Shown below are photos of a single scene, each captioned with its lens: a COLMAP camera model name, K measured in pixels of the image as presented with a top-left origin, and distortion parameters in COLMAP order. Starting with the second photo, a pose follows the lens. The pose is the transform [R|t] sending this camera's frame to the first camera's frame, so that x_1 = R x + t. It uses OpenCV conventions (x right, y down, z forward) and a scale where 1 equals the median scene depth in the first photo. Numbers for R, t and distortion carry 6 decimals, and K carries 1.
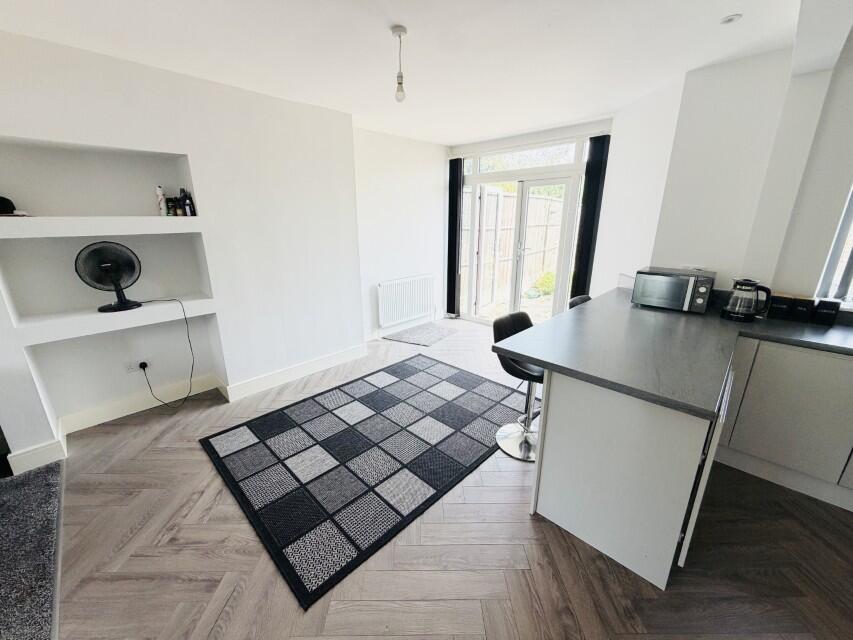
lens RADIAL K [[339.8, 0, 422.7], [0, 339.8, 320.1], [0, 0, 1]] dist [-0.001477, -0.000310]
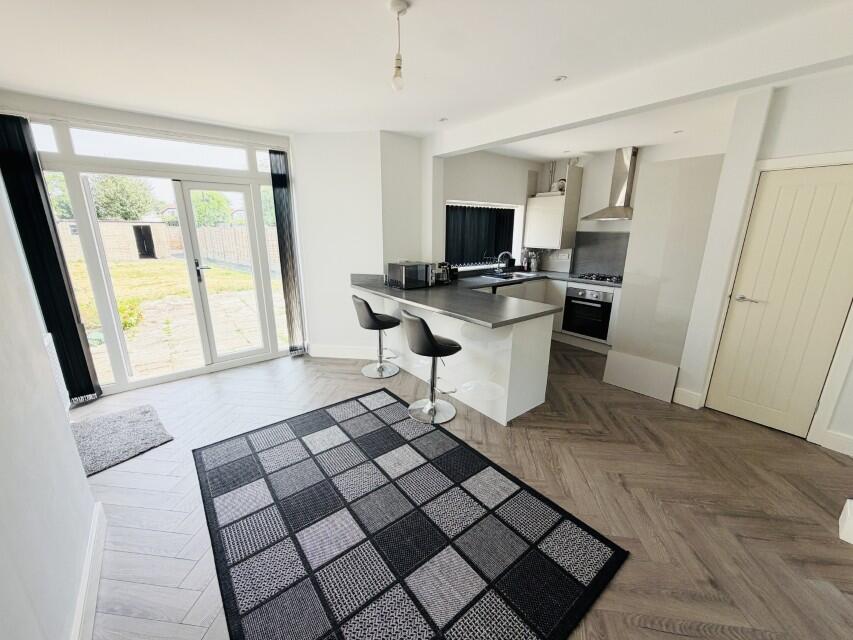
lens RADIAL K [[339.8, 0, 422.7], [0, 339.8, 320.1], [0, 0, 1]] dist [-0.001477, -0.000310]
pose [[0.123935, -0.252774, 0.959555, -0.844027], [0.283736, 0.935662, 0.209833, -0.226271], [-0.950860, 0.246255, 0.187682, 0.776227]]
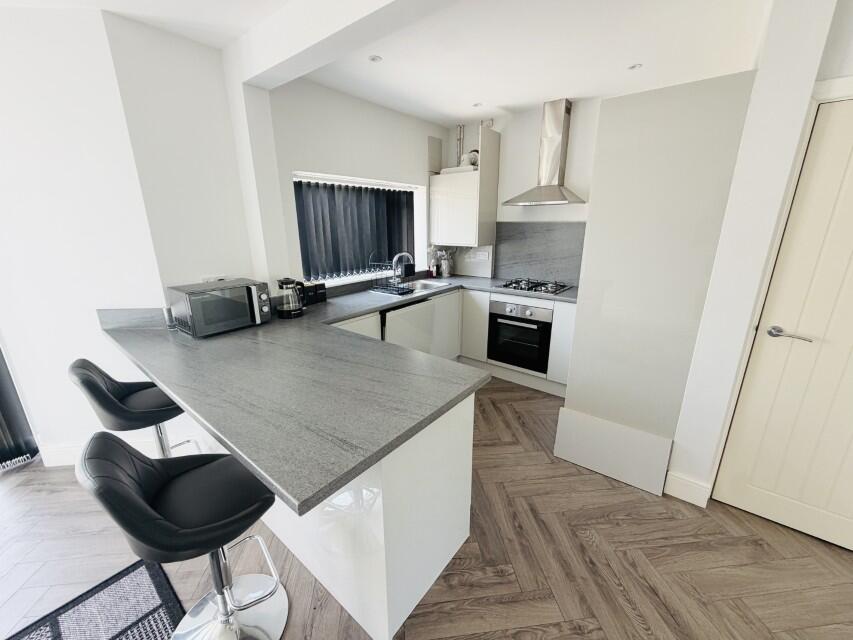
lens RADIAL K [[339.8, 0, 422.7], [0, 339.8, 320.1], [0, 0, 1]] dist [-0.001477, -0.000310]
pose [[-0.098911, -0.271469, 0.957351, -0.120748], [0.296957, 0.910179, 0.288774, -0.166157], [-0.949754, 0.312855, -0.009412, 0.601868]]
